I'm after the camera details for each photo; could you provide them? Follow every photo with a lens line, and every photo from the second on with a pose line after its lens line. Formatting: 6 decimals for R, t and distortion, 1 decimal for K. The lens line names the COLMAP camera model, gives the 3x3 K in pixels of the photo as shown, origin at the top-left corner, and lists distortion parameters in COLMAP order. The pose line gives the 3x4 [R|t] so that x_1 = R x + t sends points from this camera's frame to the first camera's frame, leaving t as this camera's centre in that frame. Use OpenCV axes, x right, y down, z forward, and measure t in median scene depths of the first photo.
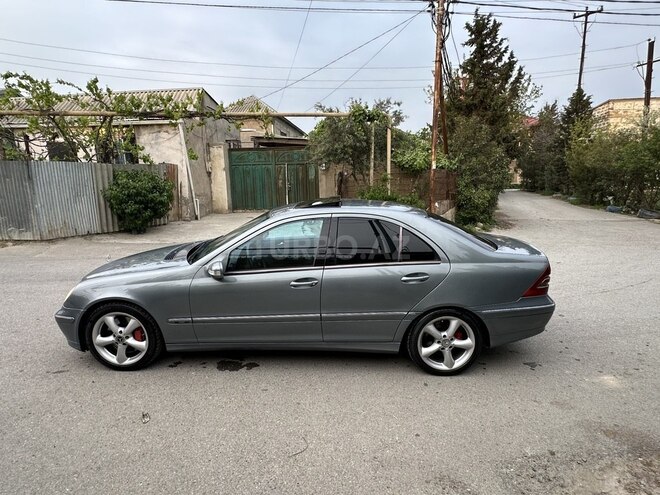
lens RADIAL K [[377.4, 0, 329.8], [0, 377.4, 247.7], [0, 0, 1]] dist [-0.002136, 0.001768]
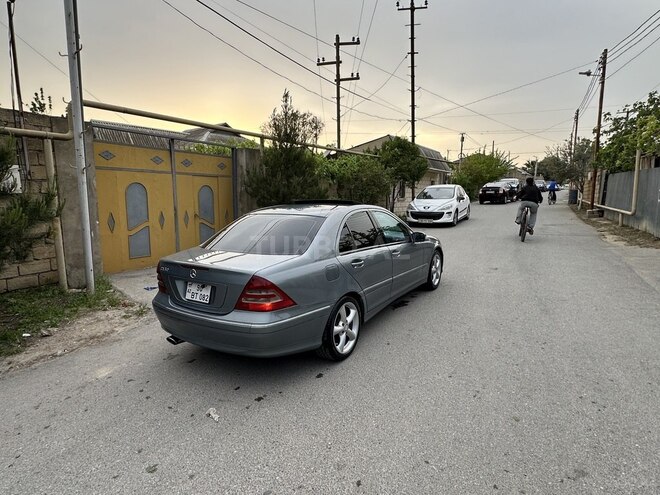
lens RADIAL K [[377.4, 0, 329.8], [0, 377.4, 247.7], [0, 0, 1]] dist [-0.002136, 0.001768]
pose [[-0.534570, 0.141913, -0.833124, 0.334739], [-0.142746, 0.956475, 0.254516, -0.096676], [0.832982, 0.254982, -0.491045, 0.532020]]
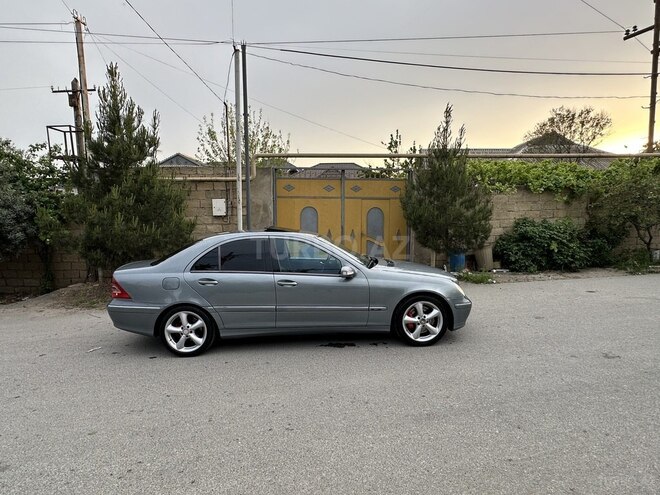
lens RADIAL K [[377.4, 0, 329.8], [0, 377.4, 247.7], [0, 0, 1]] dist [-0.002136, 0.001768]
pose [[-0.998888, 0.029125, -0.037080, -0.043355], [0.017402, 0.958616, 0.284169, -0.142662], [0.043822, 0.283207, -0.958057, 0.748991]]
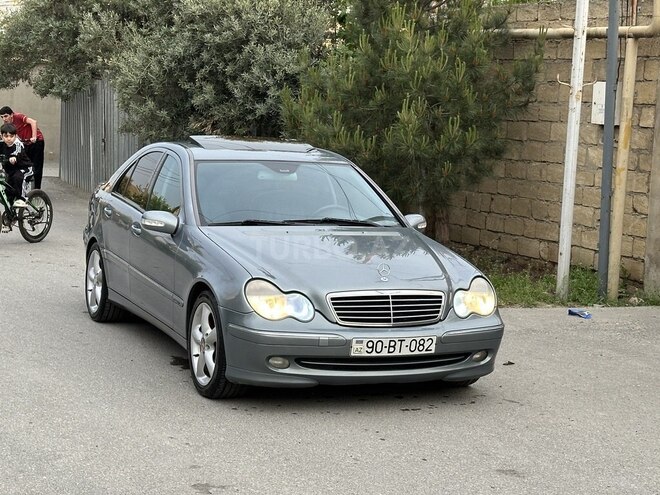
lens RADIAL K [[1357.1, 0, 330.0], [0, 1357.1, 247.5], [0, 0, 1]] dist [0.157609, 0.034590]
pose [[-0.390960, -0.117600, 0.912864, -0.776311], [0.136297, 0.973472, 0.183781, -0.124185], [-0.910260, 0.196272, -0.364560, 0.591327]]
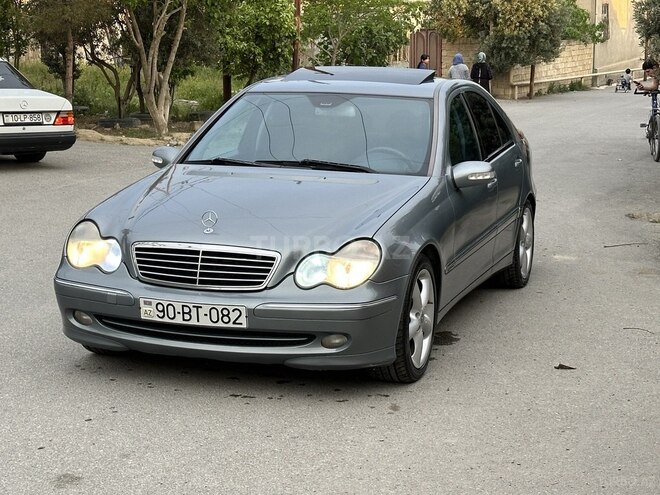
lens RADIAL K [[1357.1, 0, 330.0], [0, 1357.1, 247.5], [0, 0, 1]] dist [0.157609, 0.034590]
pose [[0.313568, -0.142459, 0.938819, -0.675985], [0.170135, 0.981112, 0.092051, -0.021103], [-0.934200, 0.130861, 0.331883, 0.118477]]
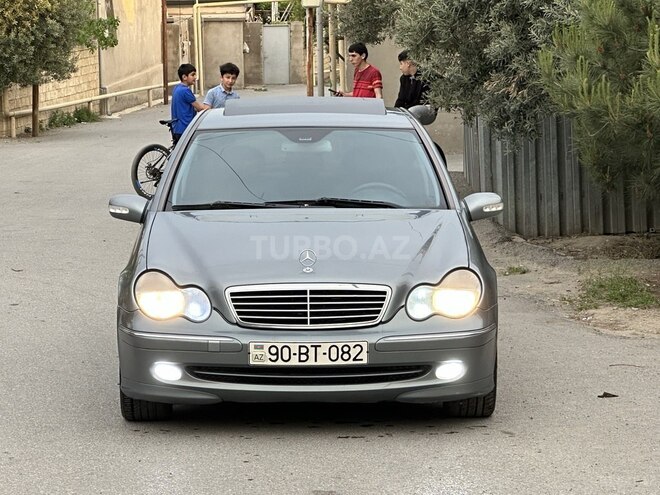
lens RADIAL K [[2347.2, 0, 330.0], [0, 2347.2, 247.5], [0, 0, 1]] dist [-0.158192, 4.547692]
pose [[-0.019927, -0.092318, 0.995530, -1.073568], [0.201839, 0.974855, 0.094441, -0.076824], [-0.979216, 0.202819, -0.000793, 0.326019]]
